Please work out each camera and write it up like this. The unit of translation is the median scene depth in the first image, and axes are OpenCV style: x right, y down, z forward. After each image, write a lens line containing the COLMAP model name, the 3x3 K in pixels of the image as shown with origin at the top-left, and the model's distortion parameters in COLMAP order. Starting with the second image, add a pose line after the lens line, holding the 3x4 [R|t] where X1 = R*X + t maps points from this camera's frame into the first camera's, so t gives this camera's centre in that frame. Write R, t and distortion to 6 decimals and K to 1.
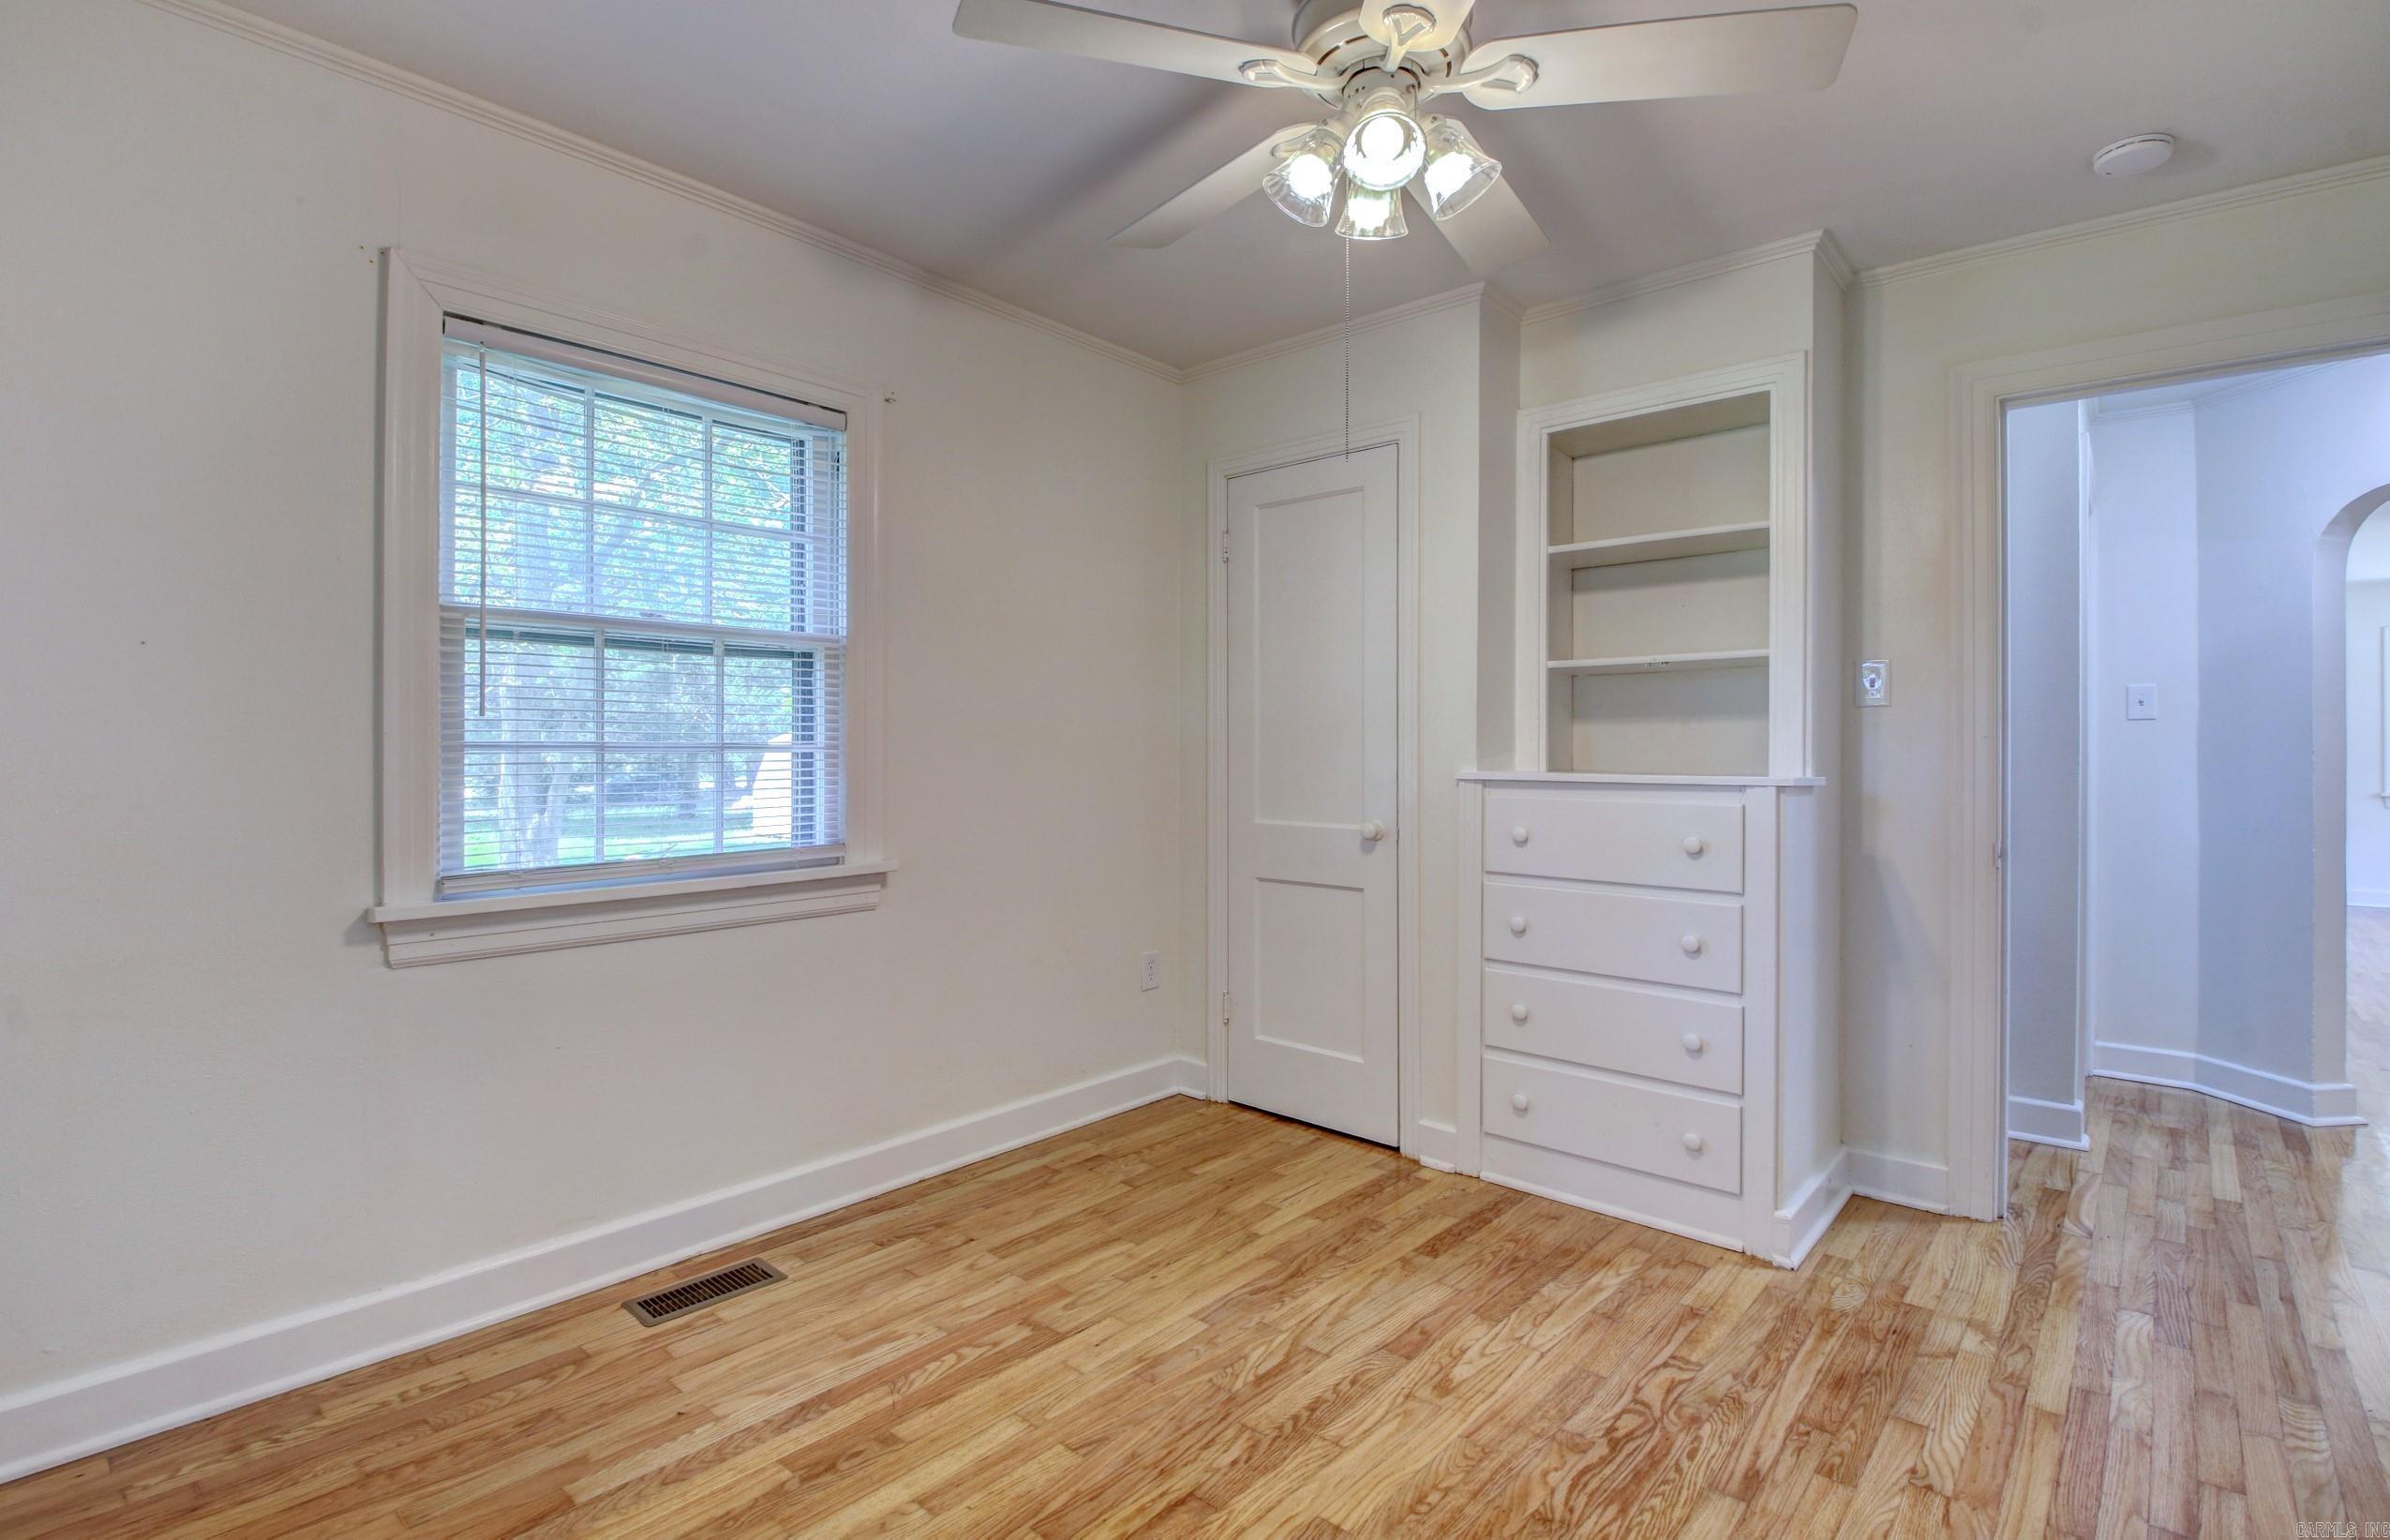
lens RADIAL K [[1125.8, 0, 1184.4], [0, 1125.8, 750.2], [0, 0, 1]] dist [0.014790, -0.023802]
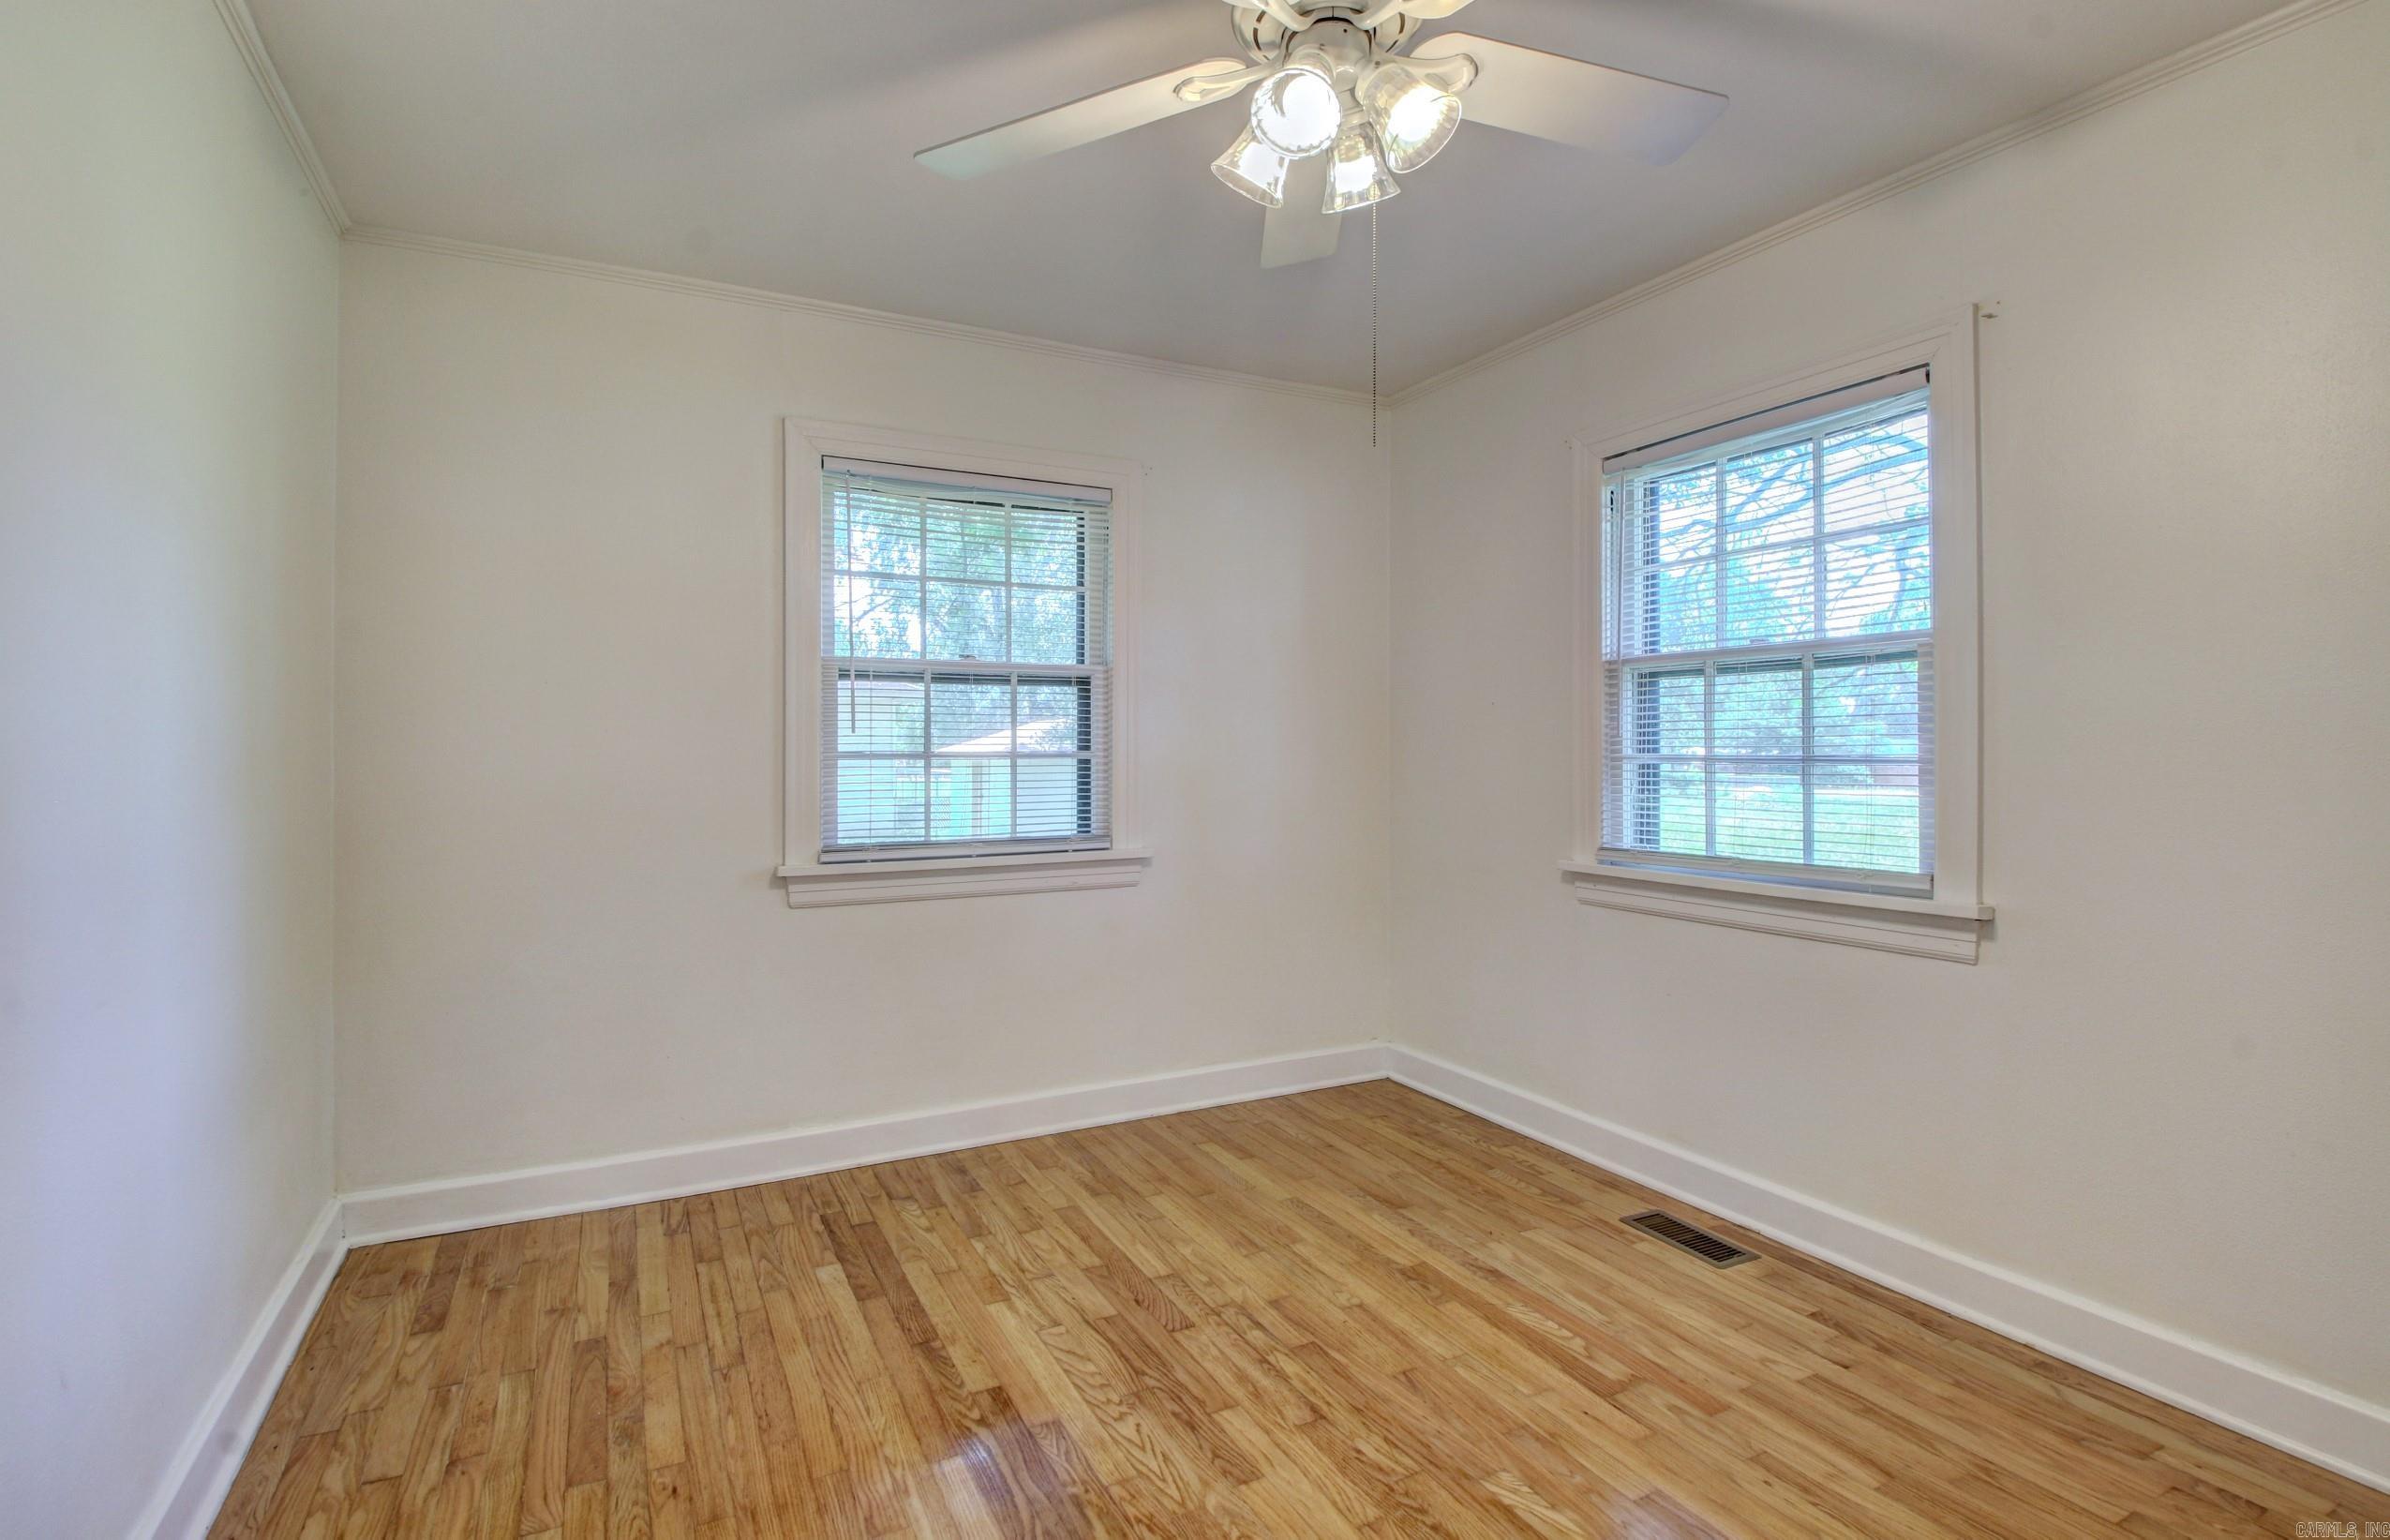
lens RADIAL K [[1125.8, 0, 1184.4], [0, 1125.8, 750.2], [0, 0, 1]] dist [0.014790, -0.023802]
pose [[-0.367652, -0.004427, -0.929953, 0.811075], [-0.003433, 0.999988, -0.003403, -0.006149], [0.929957, 0.001941, -0.367663, 0.934193]]
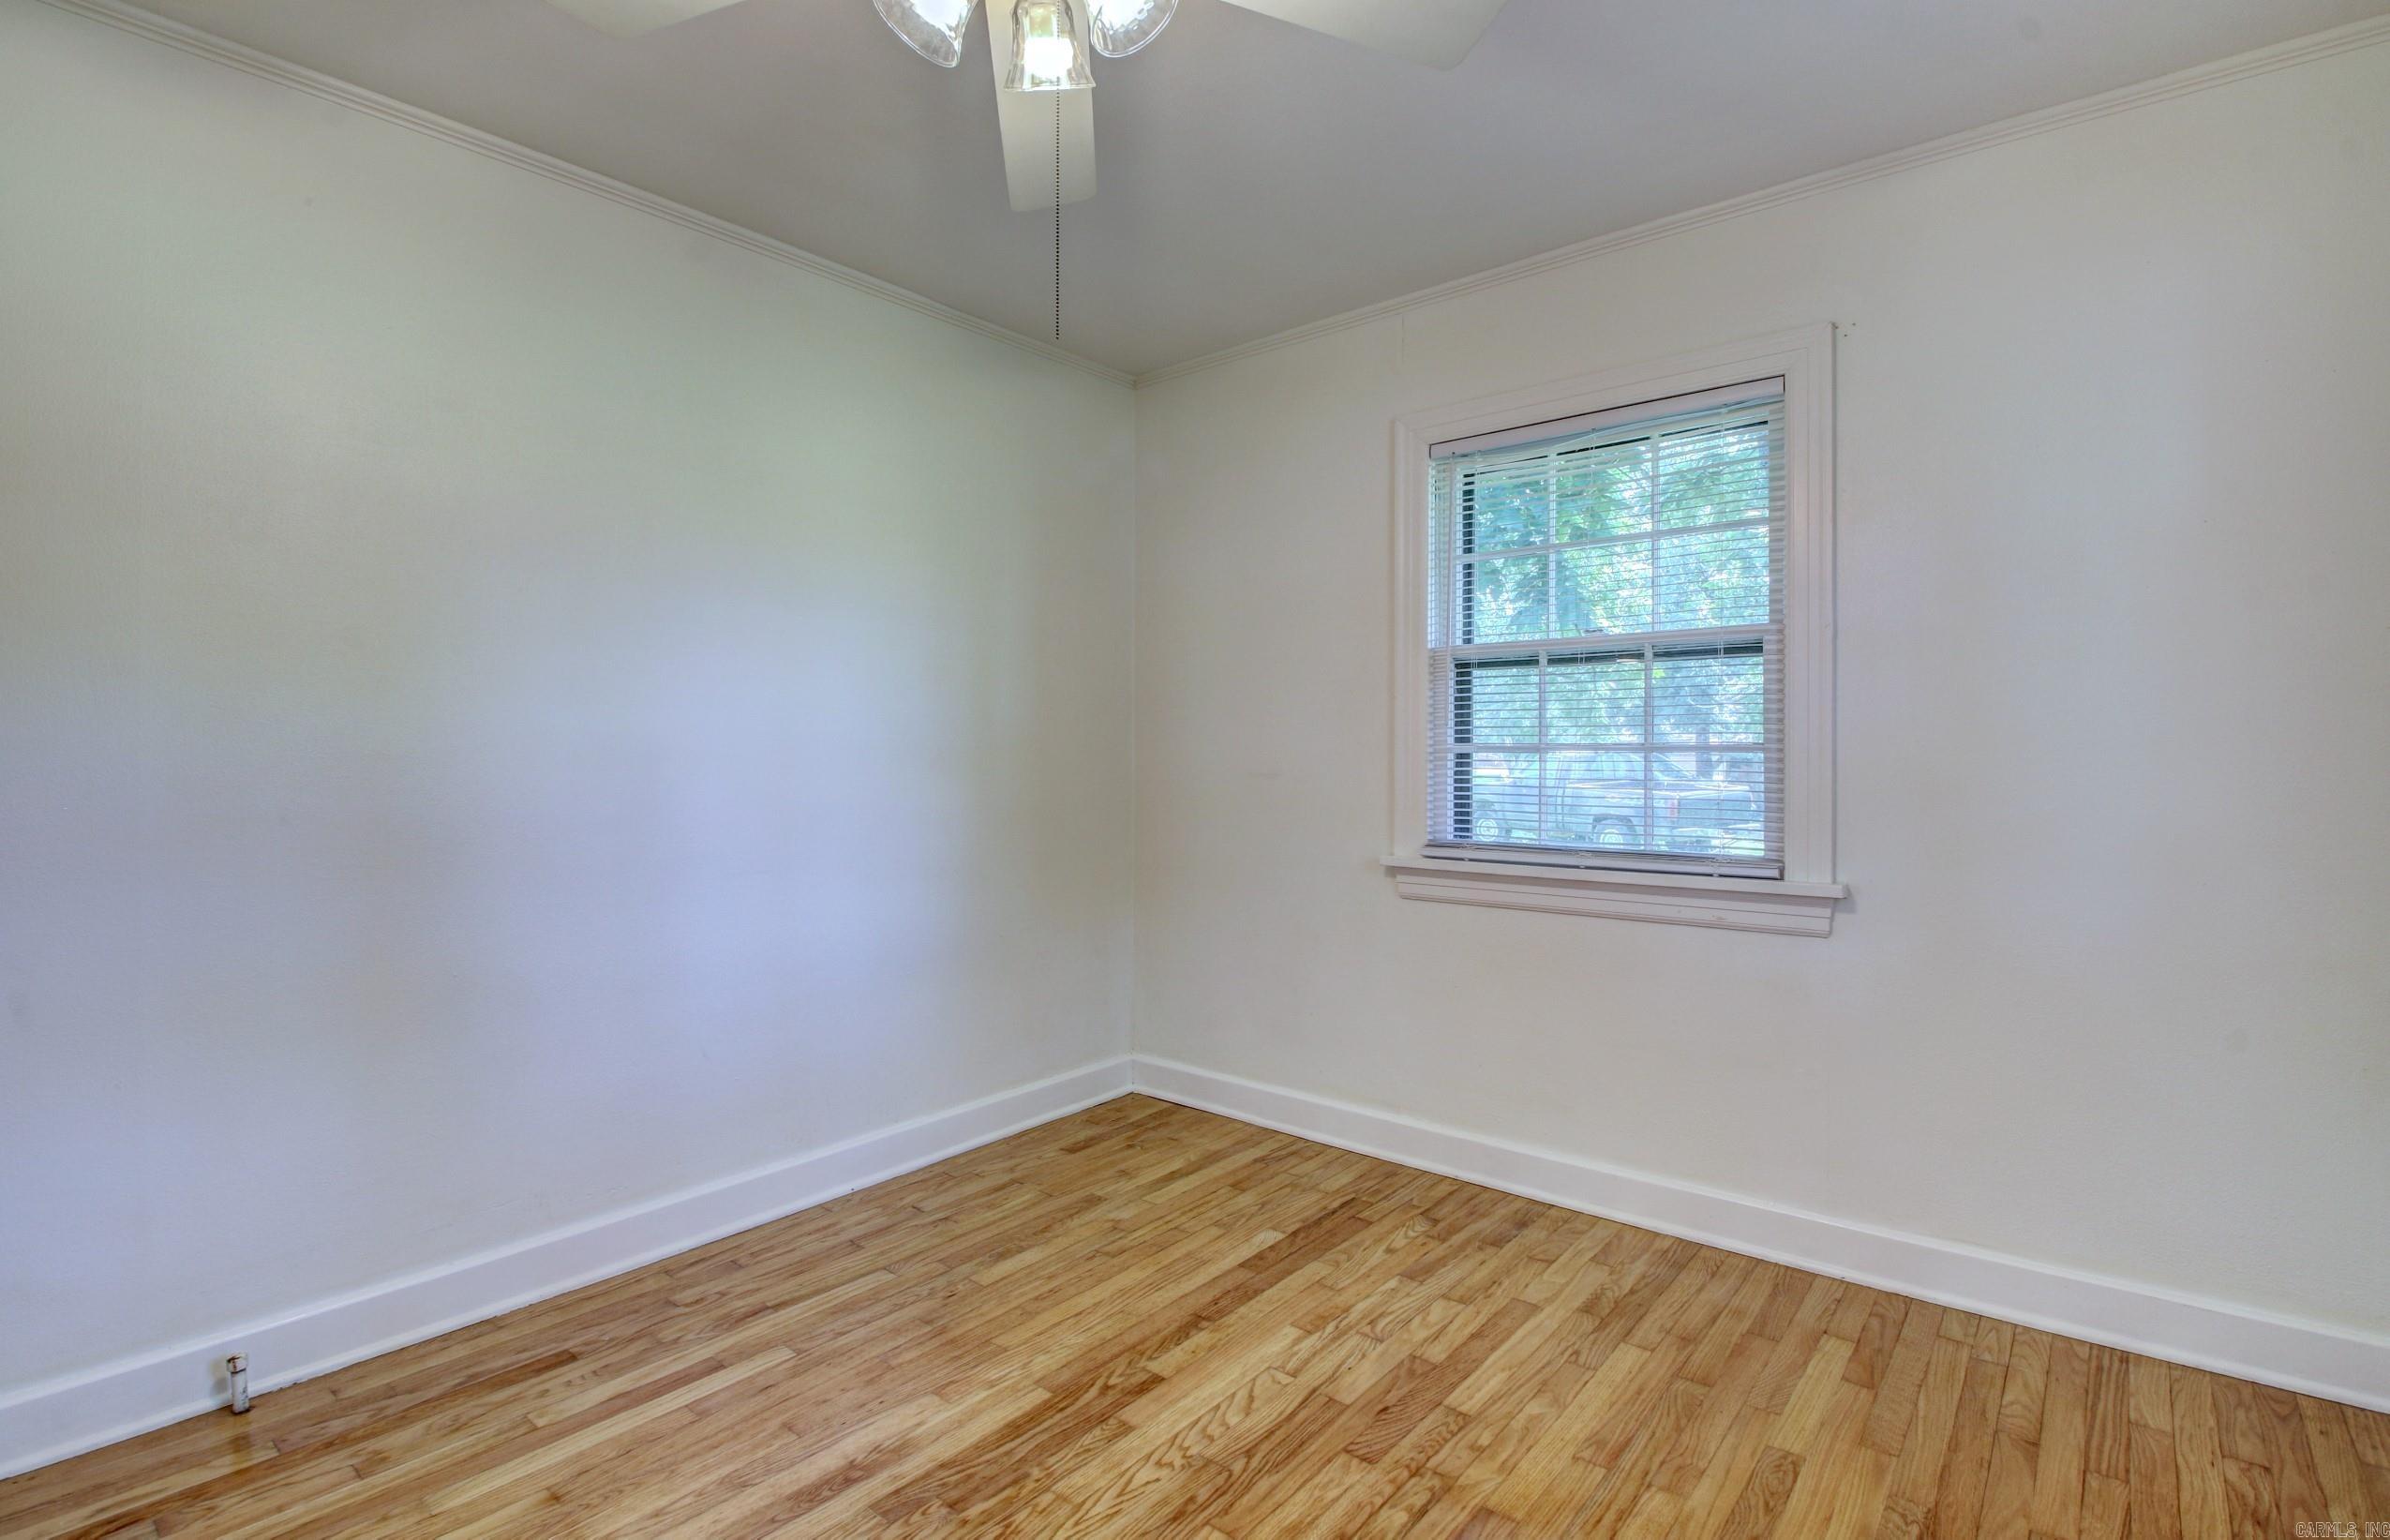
lens RADIAL K [[1125.8, 0, 1184.4], [0, 1125.8, 750.2], [0, 0, 1]] dist [0.014790, -0.023802]
pose [[-0.999710, -0.006351, -0.023221, 0.063453], [-0.006405, 0.999977, 0.002263, -0.001528], [0.023207, 0.002411, -0.999728, 1.344430]]
